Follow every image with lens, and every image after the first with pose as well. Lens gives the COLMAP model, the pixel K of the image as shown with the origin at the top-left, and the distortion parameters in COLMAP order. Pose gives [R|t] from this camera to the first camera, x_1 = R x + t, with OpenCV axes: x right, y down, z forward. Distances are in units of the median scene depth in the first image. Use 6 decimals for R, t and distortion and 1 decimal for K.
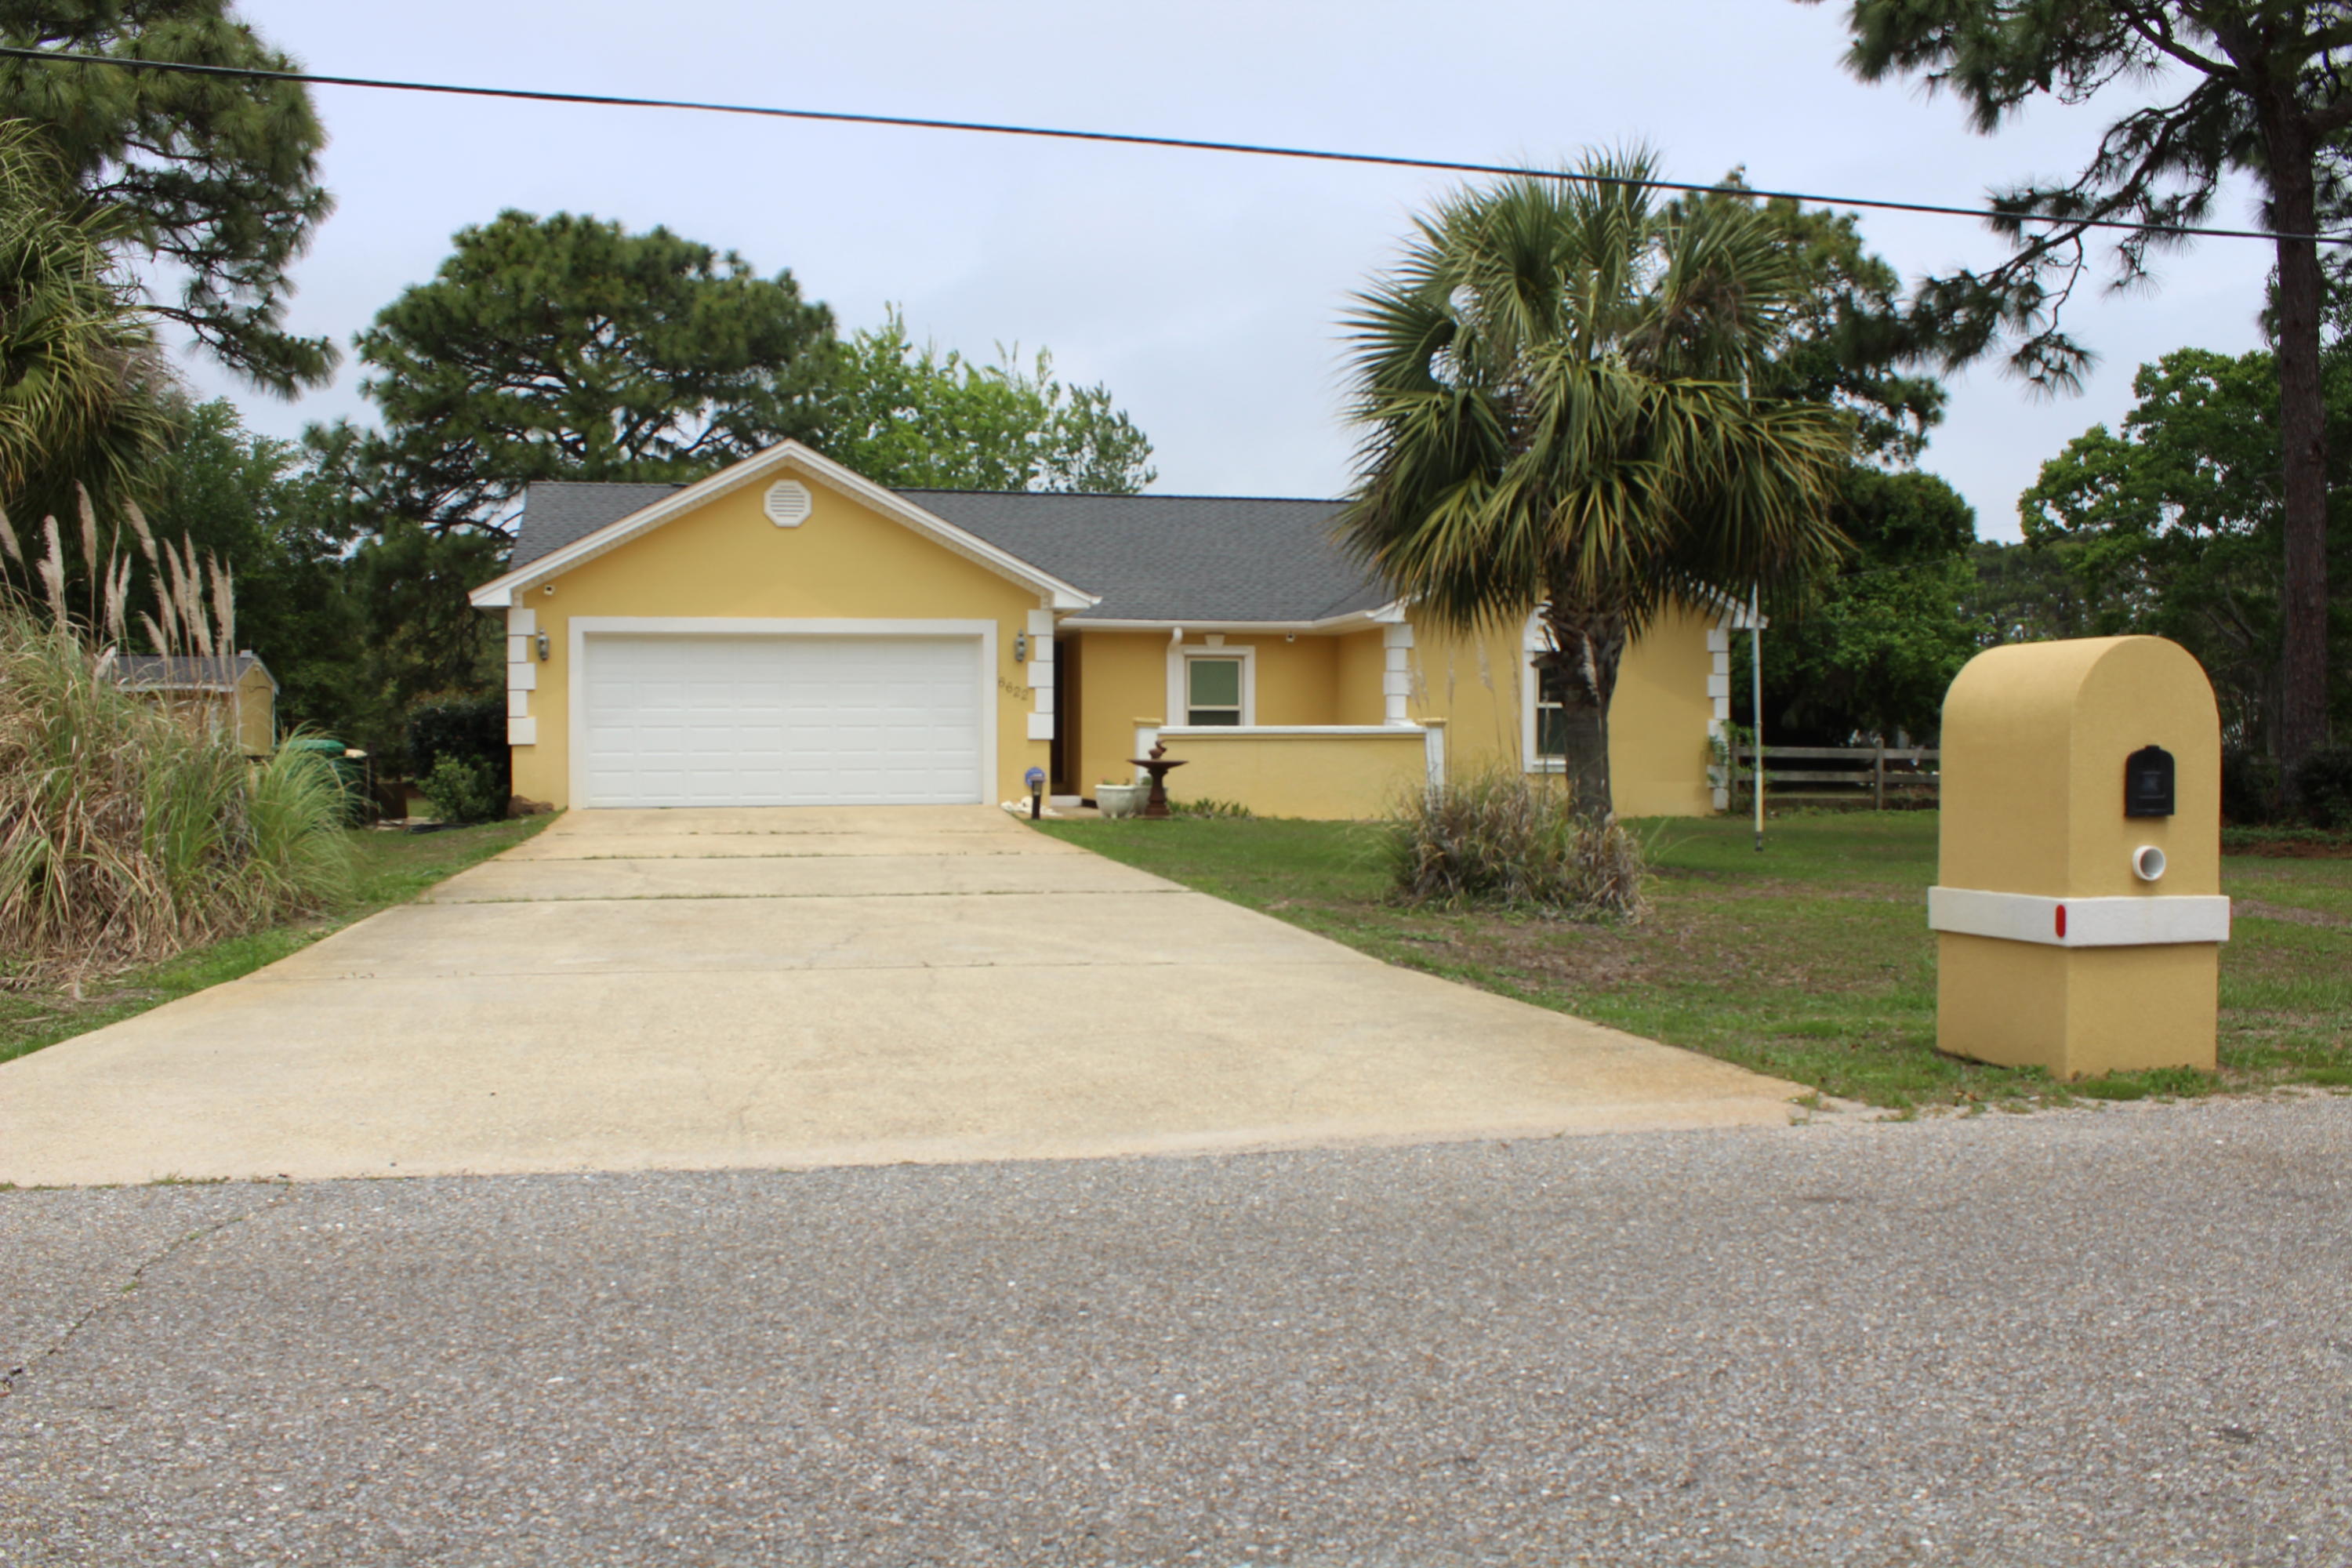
lens RADIAL K [[1991.2, 0, 1176.0], [0, 1991.2, 784.0], [0, 0, 1]] dist [-0.127779, 0.011623]
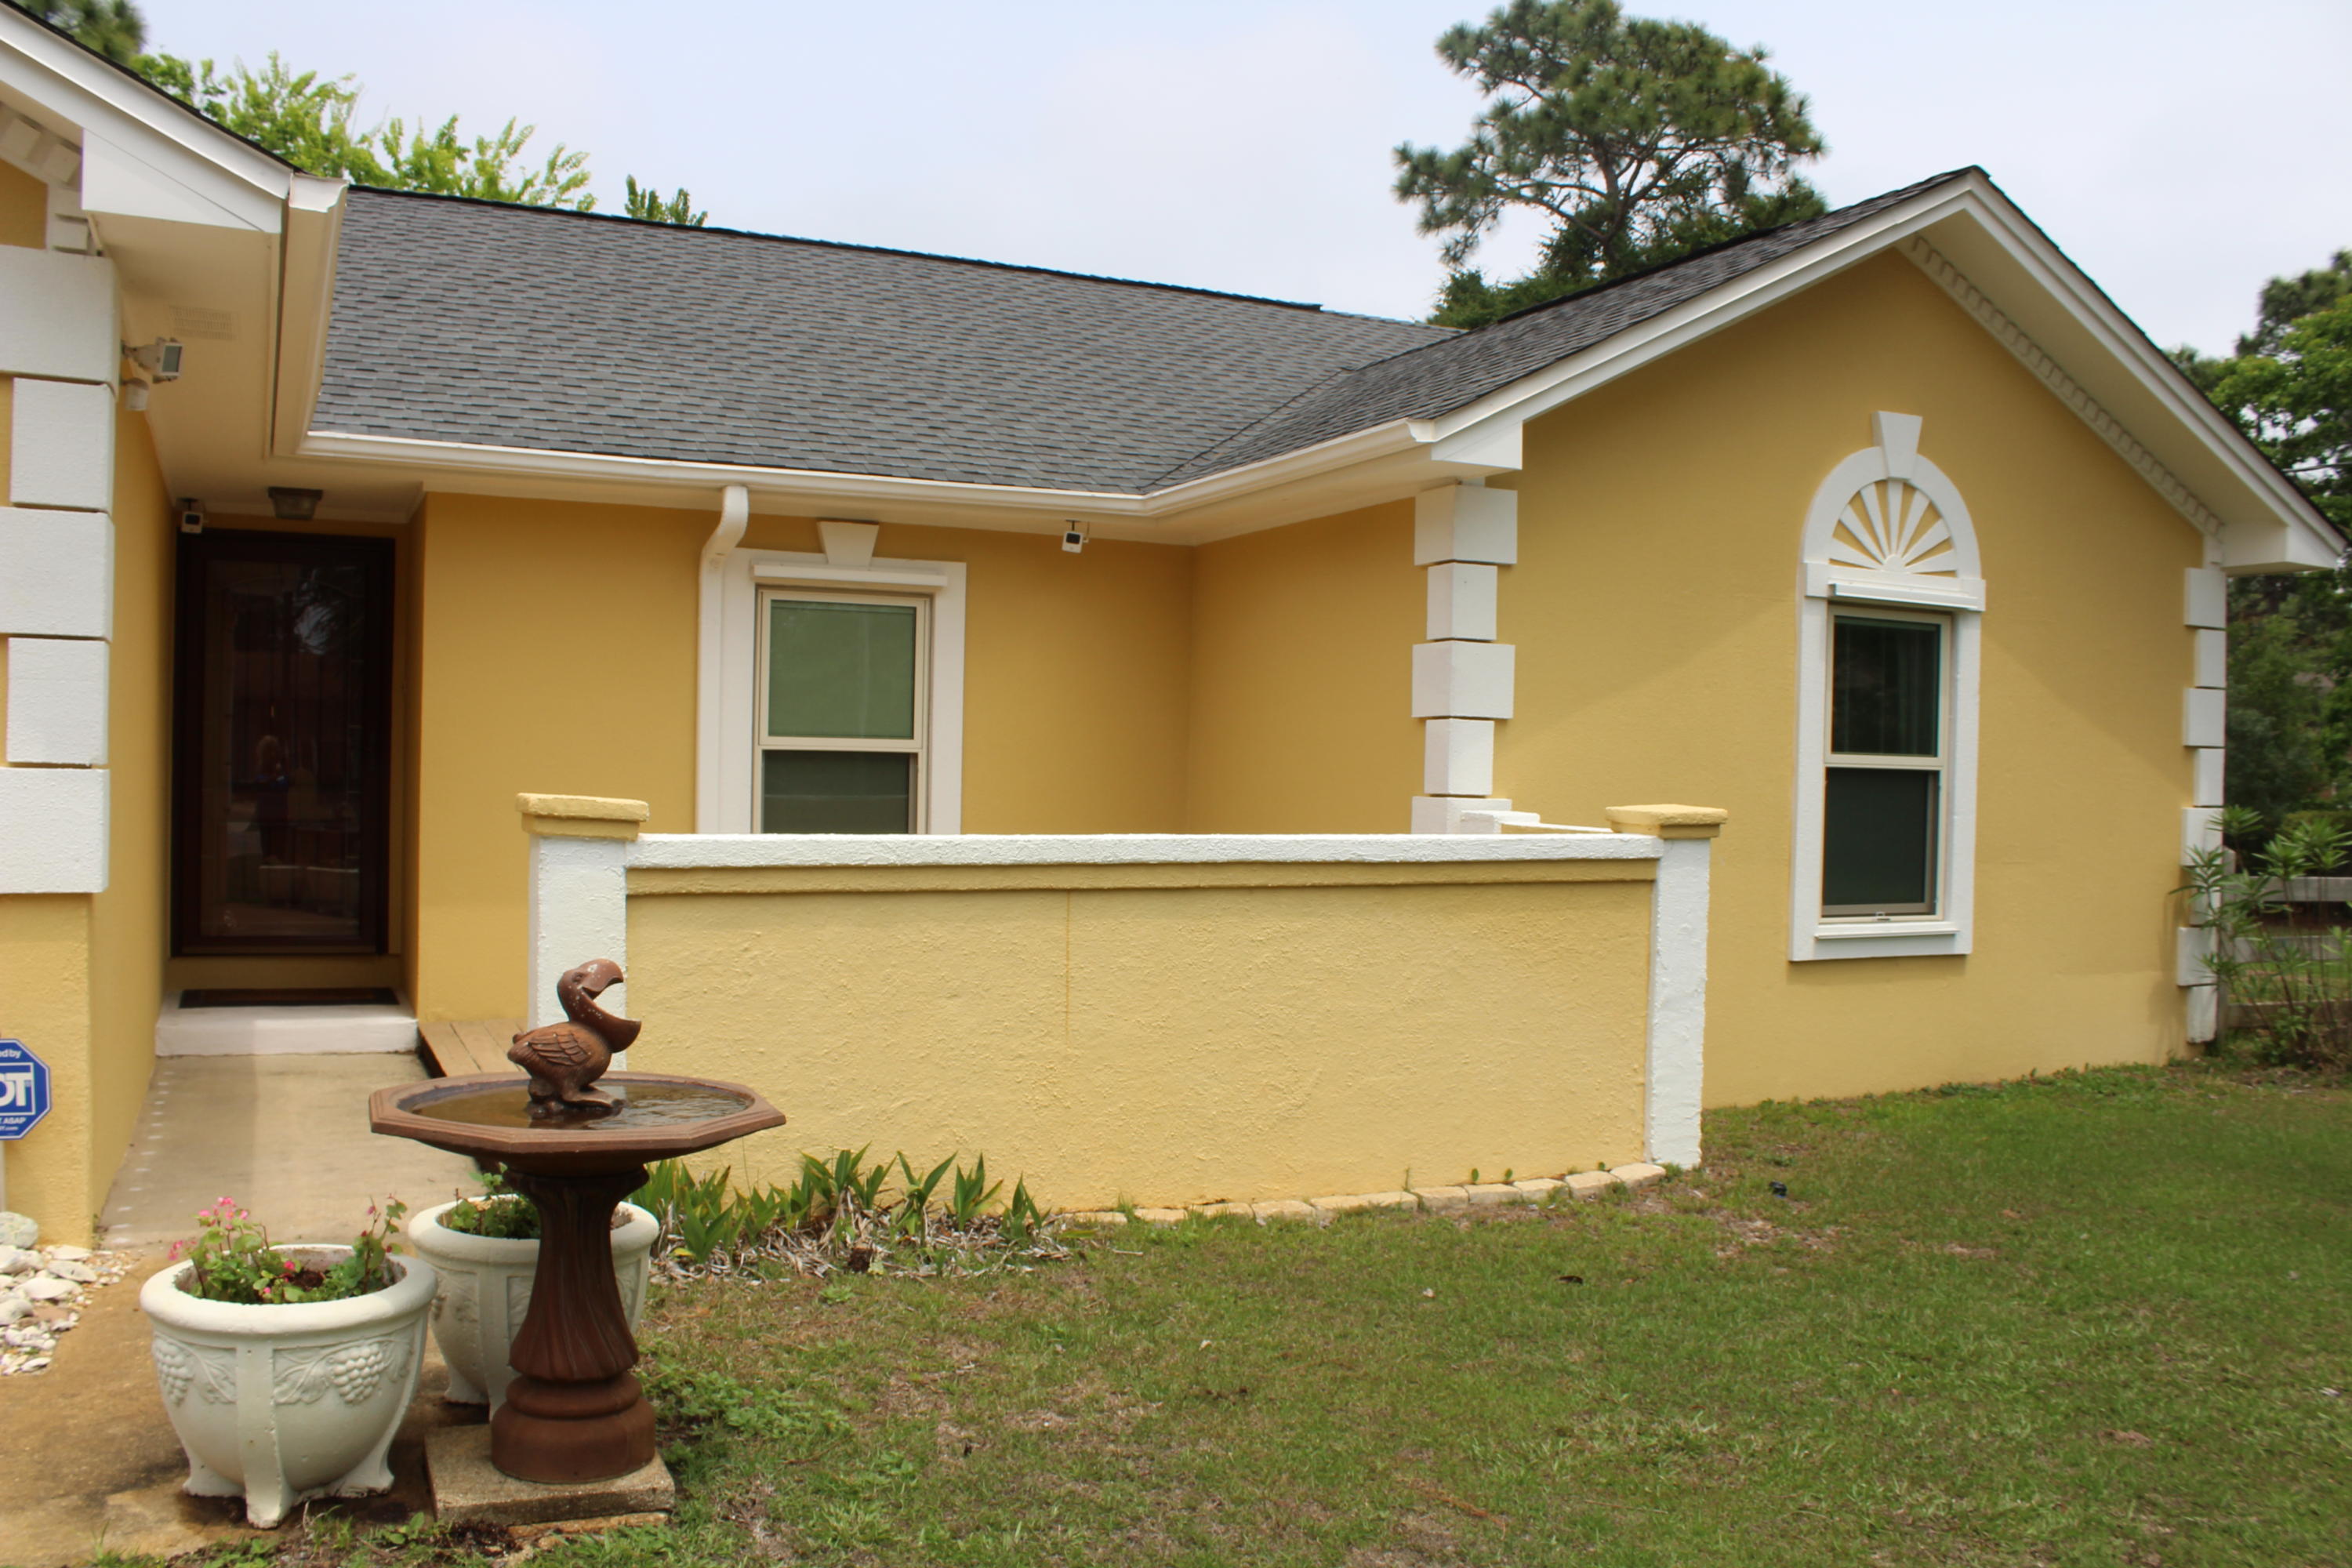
lens RADIAL K [[1991.2, 0, 1176.0], [0, 1991.2, 784.0], [0, 0, 1]] dist [-0.127779, 0.011623]
pose [[0.976207, 0.018729, 0.216032, 0.002633], [-0.015685, 0.999752, -0.015799, -0.031653], [-0.216274, 0.012034, 0.976258, 0.770119]]
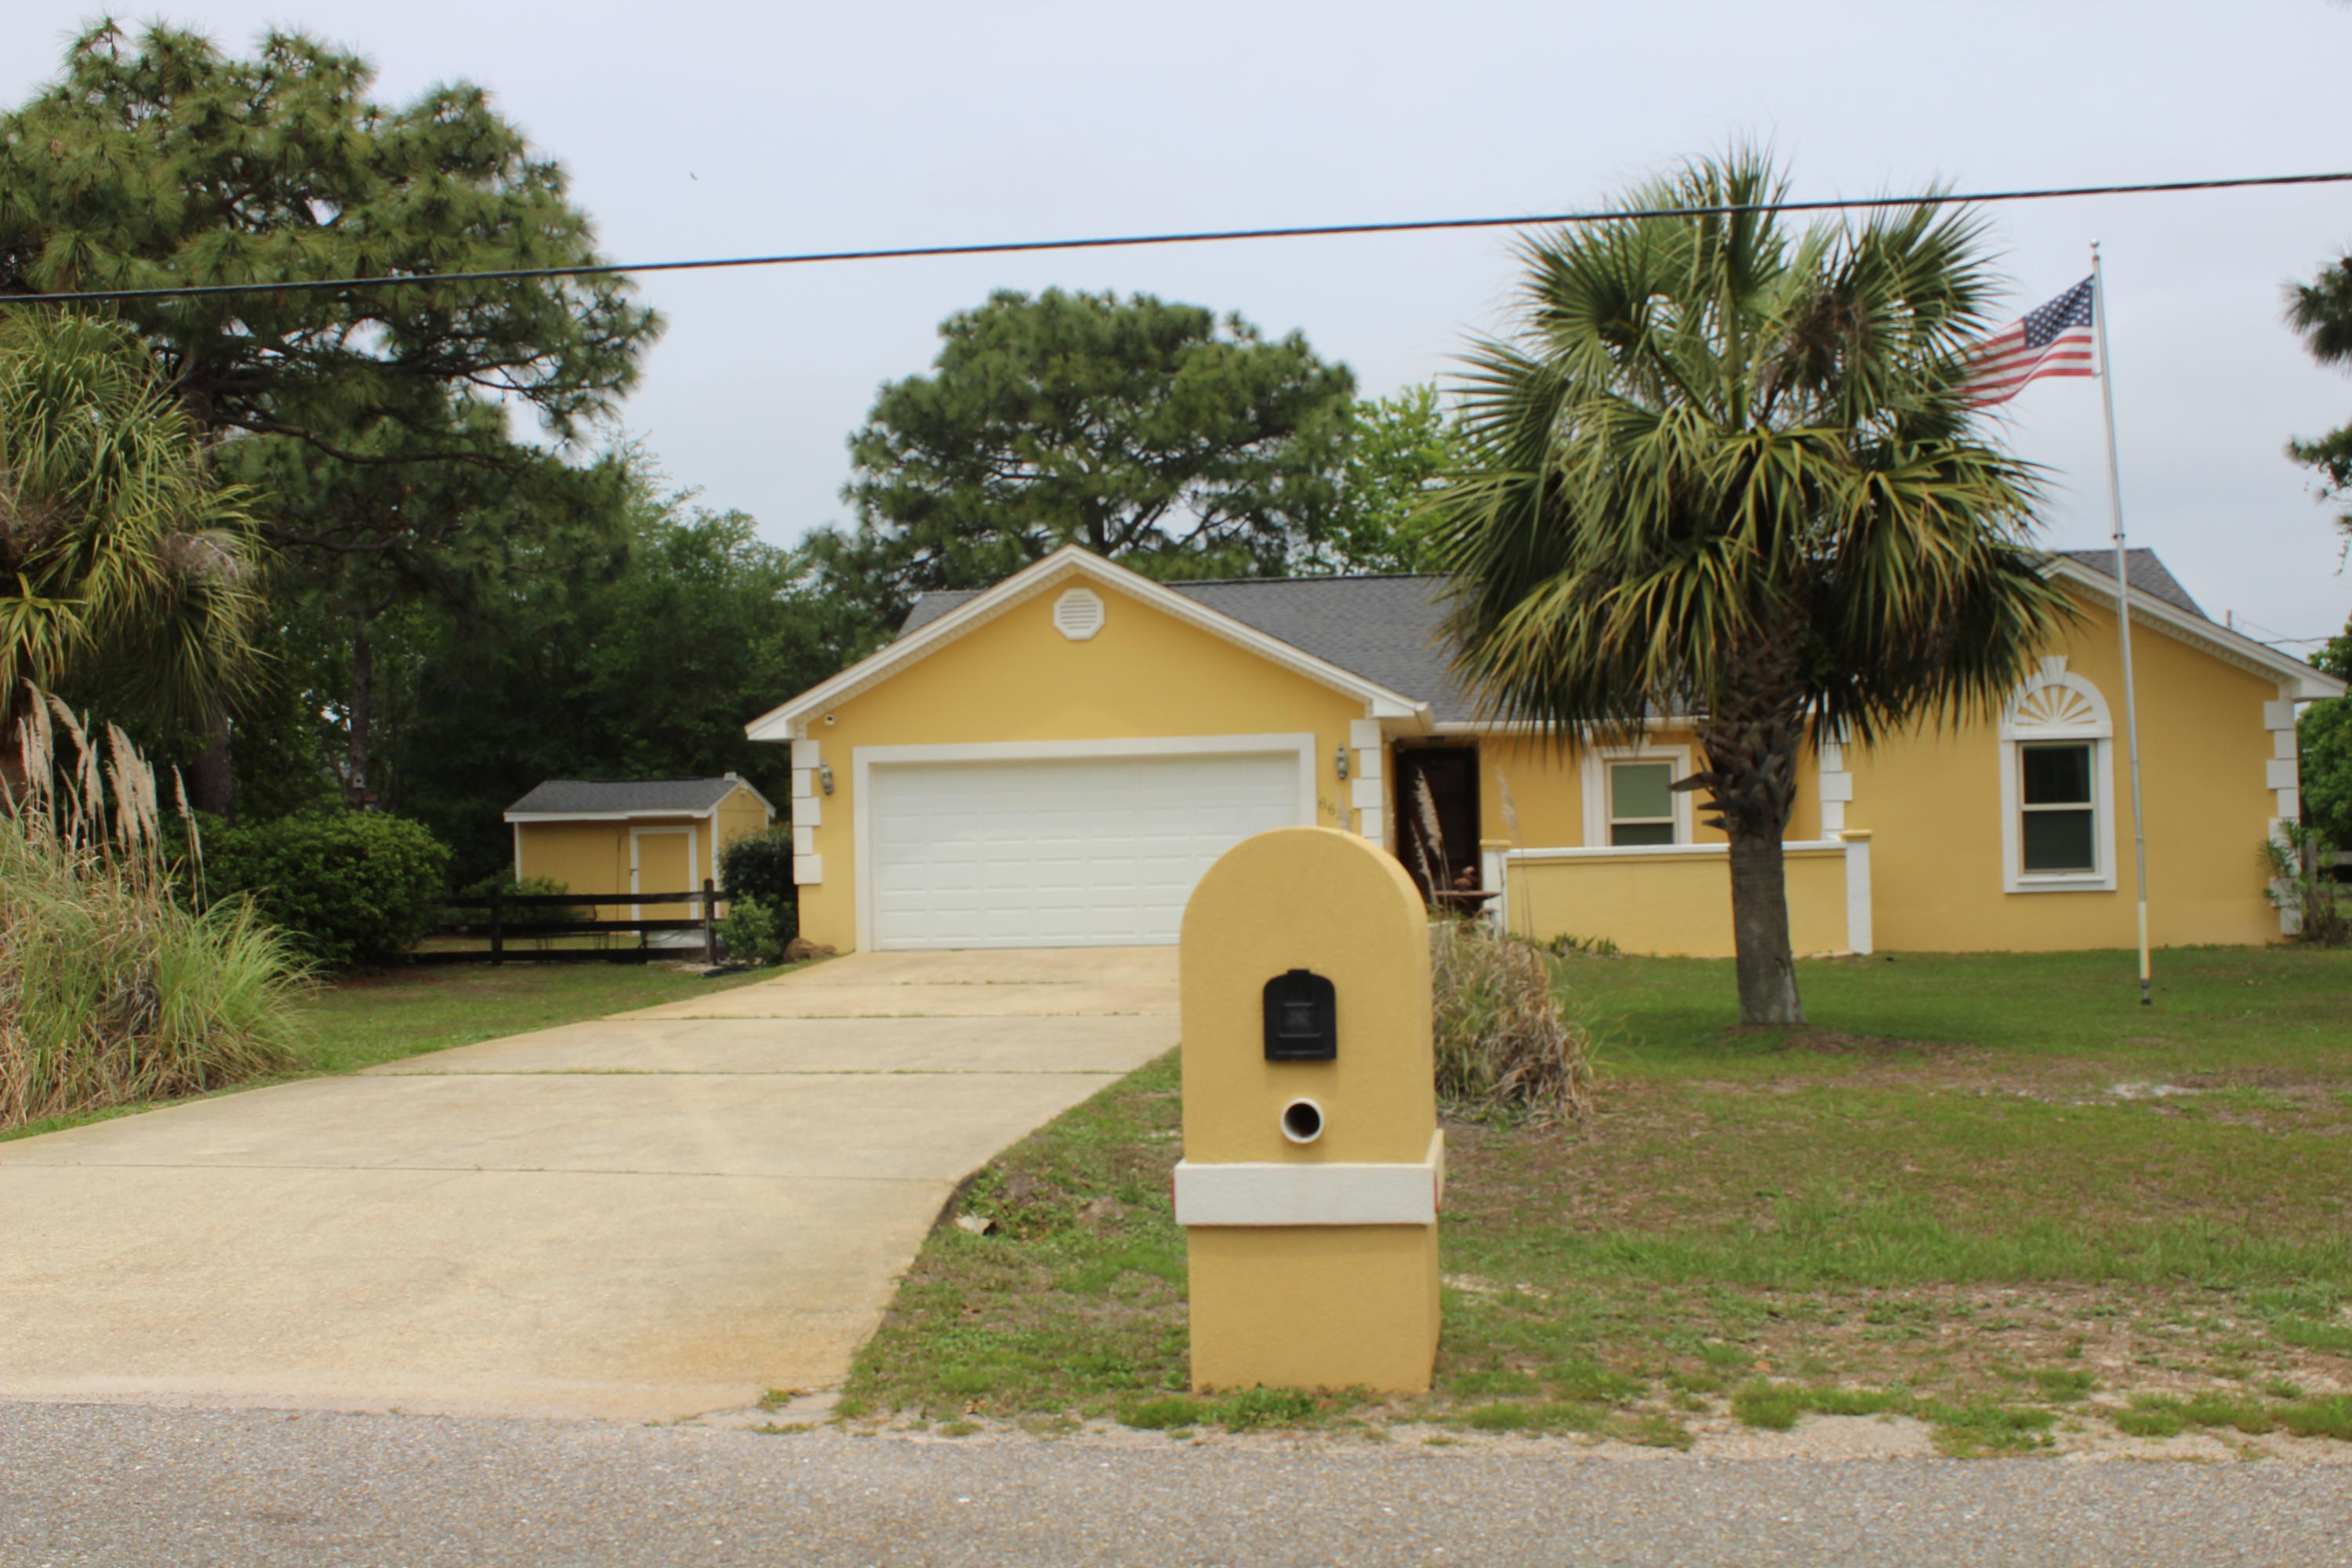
lens RADIAL K [[2292.8, 0, 1176.0], [0, 2292.8, 784.0], [0, 0, 1]] dist [-0.093735, 0.018041]
pose [[0.933931, -0.030178, -0.356177, 0.207684], [0.014731, 0.998833, -0.046001, -0.013777], [0.357150, 0.037715, 0.933285, 0.031490]]
